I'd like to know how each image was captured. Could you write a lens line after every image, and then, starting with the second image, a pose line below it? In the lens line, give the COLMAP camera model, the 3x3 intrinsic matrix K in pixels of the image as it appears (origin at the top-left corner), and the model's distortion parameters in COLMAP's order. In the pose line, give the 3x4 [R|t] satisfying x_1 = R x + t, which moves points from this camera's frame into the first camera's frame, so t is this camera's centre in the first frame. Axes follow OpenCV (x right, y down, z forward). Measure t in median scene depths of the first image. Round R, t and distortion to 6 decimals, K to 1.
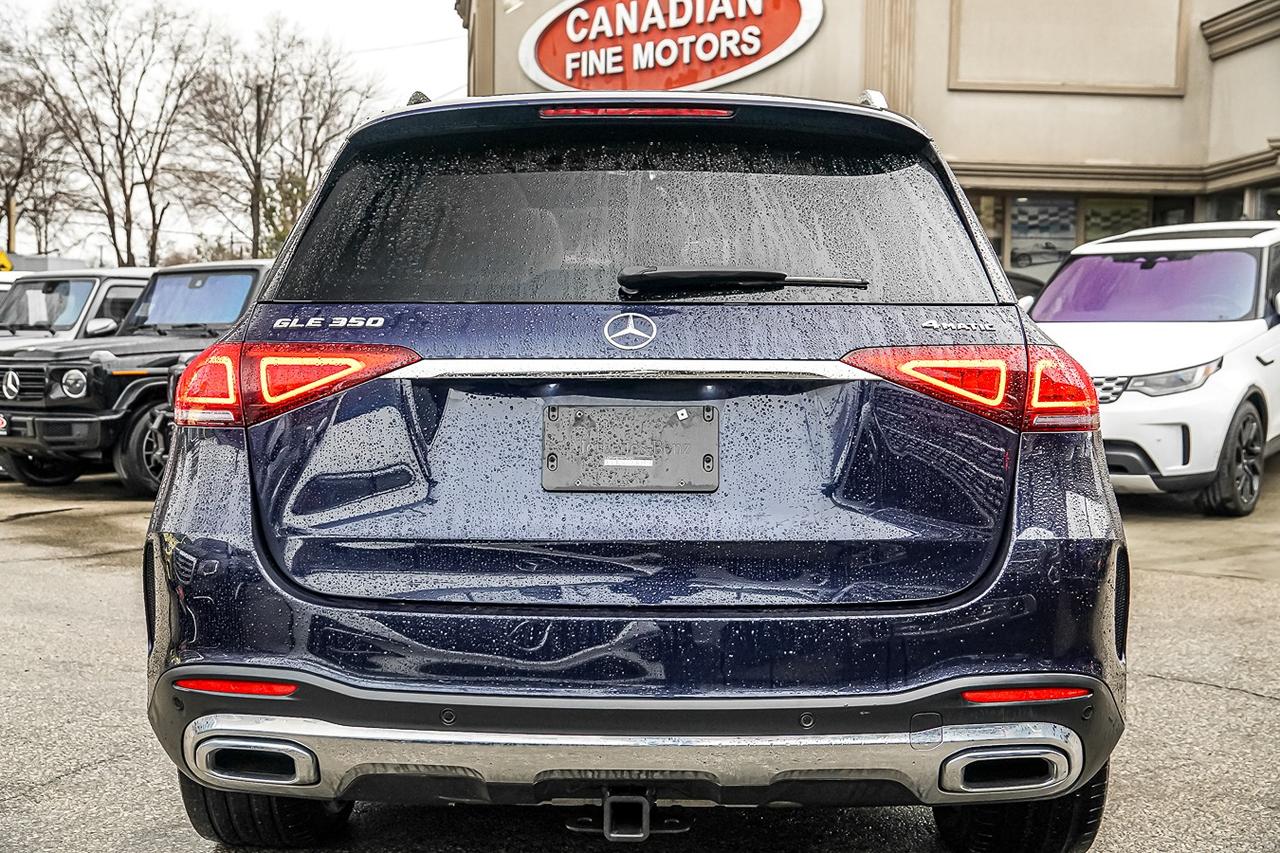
lens RADIAL K [[1413.4, 0, 640.0], [0, 1413.4, 426.5], [0, 0, 1]] dist [0.001554, 0.286078]
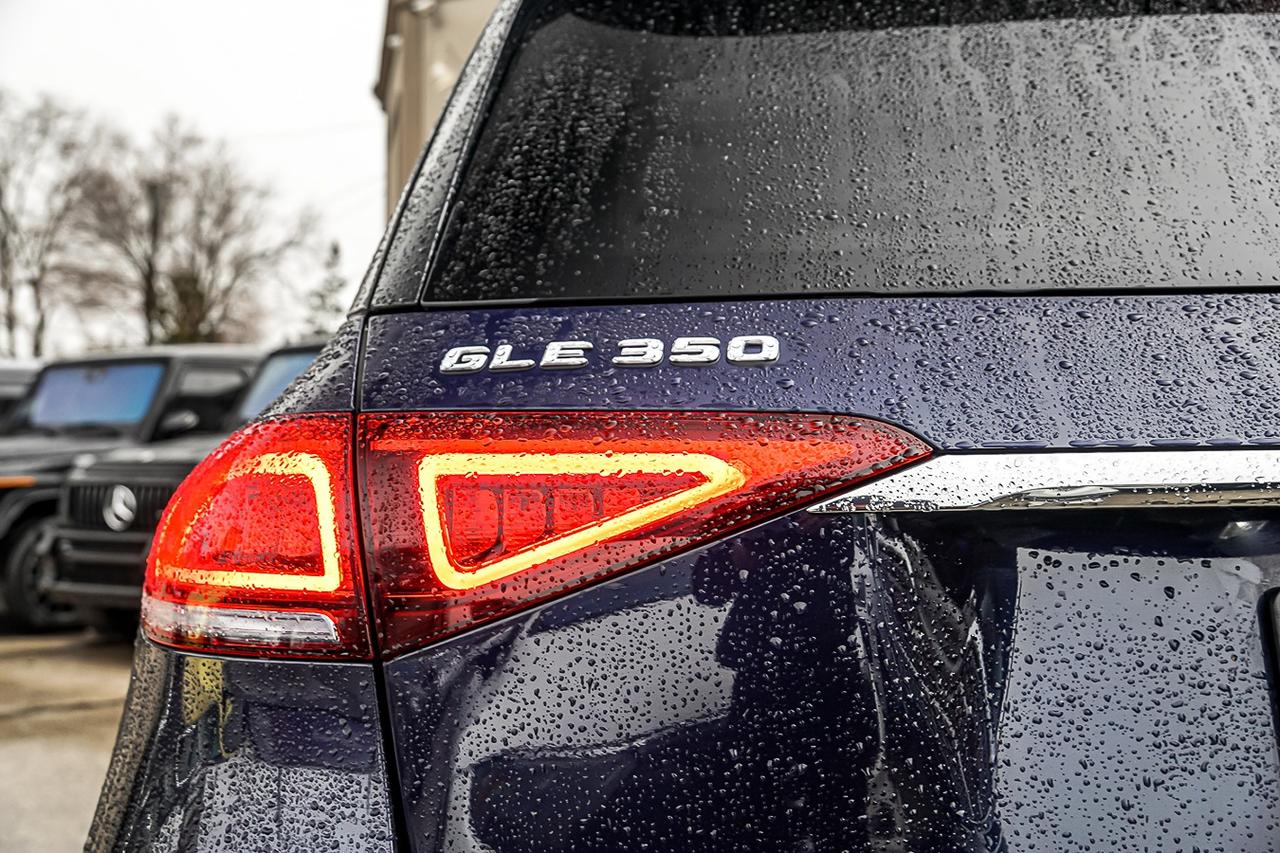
lens RADIAL K [[1391.8, 0, 640.0], [0, 1391.8, 426.5], [0, 0, 1]] dist [0.070594, 0.012580]
pose [[0.997070, -0.012289, 0.075496, -0.236726], [0.017514, 0.997467, -0.068945, -0.030960], [-0.074457, 0.070066, 0.994760, 0.650797]]
